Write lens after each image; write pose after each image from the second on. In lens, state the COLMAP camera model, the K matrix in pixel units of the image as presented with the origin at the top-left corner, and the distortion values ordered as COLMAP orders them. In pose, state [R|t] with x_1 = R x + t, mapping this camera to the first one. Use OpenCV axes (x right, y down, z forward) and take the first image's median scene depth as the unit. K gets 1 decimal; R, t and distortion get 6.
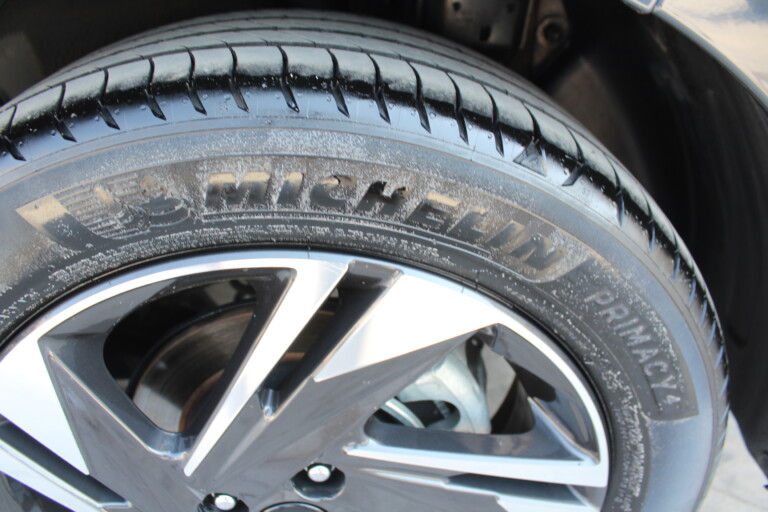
lens RADIAL K [[633.9, 0, 384.0], [0, 633.9, 256.0], [0, 0, 1]] dist [-0.170645, 0.149556]
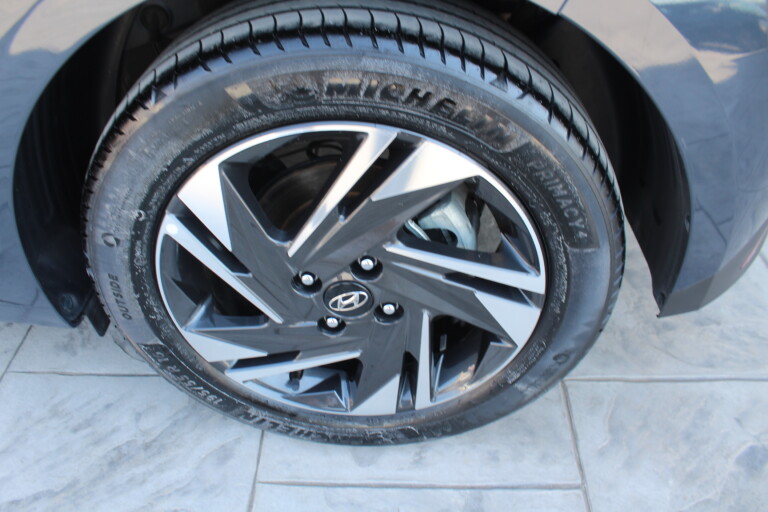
lens RADIAL K [[633.9, 0, 384.0], [0, 633.9, 256.0], [0, 0, 1]] dist [-0.170645, 0.149556]
pose [[0.994530, 0.090058, -0.052908, 0.036716], [-0.081151, 0.985133, 0.151418, 0.095868], [0.065758, -0.146297, 0.987053, -0.887392]]
